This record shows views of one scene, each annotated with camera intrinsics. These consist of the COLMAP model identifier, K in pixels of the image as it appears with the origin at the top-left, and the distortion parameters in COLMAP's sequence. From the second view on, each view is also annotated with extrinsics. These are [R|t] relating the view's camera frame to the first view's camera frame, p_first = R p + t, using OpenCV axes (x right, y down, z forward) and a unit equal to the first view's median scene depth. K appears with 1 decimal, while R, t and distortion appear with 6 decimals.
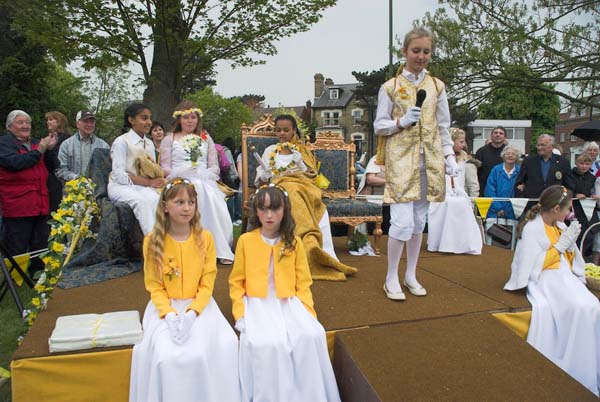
lens RADIAL K [[489.2, 0, 300.0], [0, 489.2, 201.0], [0, 0, 1]] dist [-0.209801, 0.273767]
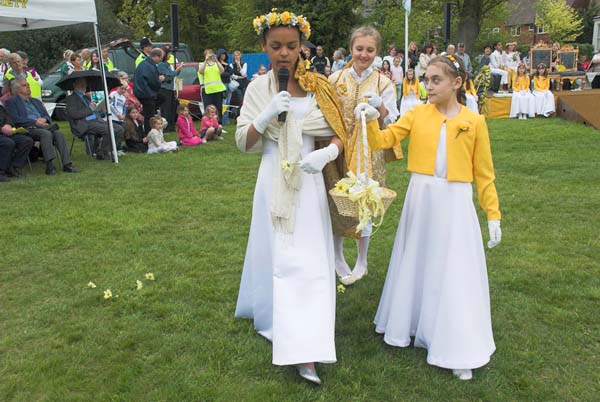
lens RADIAL K [[692.5, 0, 300.0], [0, 692.5, 201.0], [0, 0, 1]] dist [-0.002643, 0.542846]
pose [[0.936845, 0.033444, -0.348141, 0.035318], [-0.000104, 0.995444, 0.095346, 0.177694], [0.349744, -0.089288, 0.932581, -1.705371]]
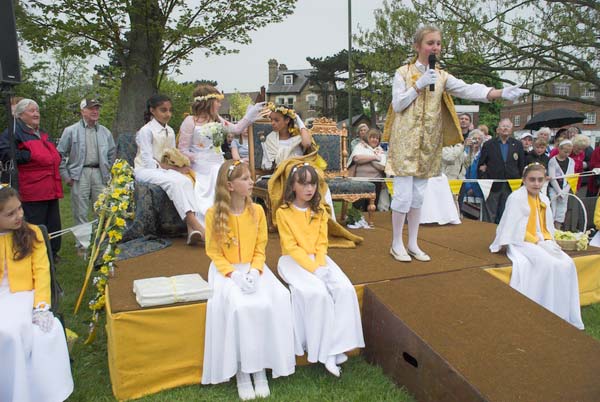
lens RADIAL K [[489.2, 0, 300.0], [0, 489.2, 201.0], [0, 0, 1]] dist [-0.209801, 0.273767]
pose [[0.994831, -0.018586, 0.099834, -0.060954], [0.015594, 0.999408, 0.030671, 0.005955], [-0.100345, -0.028956, 0.994531, -0.056616]]
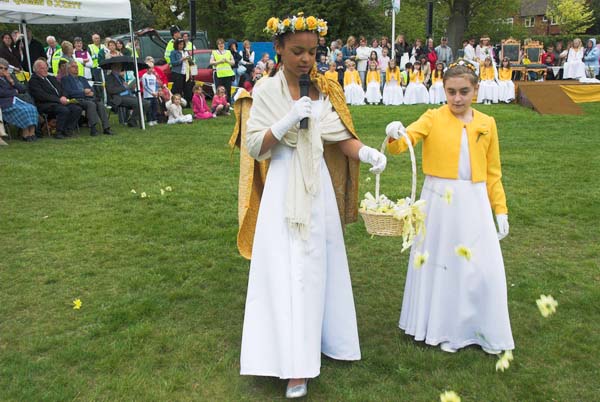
lens RADIAL K [[692.5, 0, 300.0], [0, 692.5, 201.0], [0, 0, 1]] dist [-0.002643, 0.542846]
pose [[0.926684, 0.064499, -0.370266, 0.217032], [-0.023011, 0.993053, 0.115397, 0.199546], [0.375136, -0.098416, 0.921730, -1.991723]]
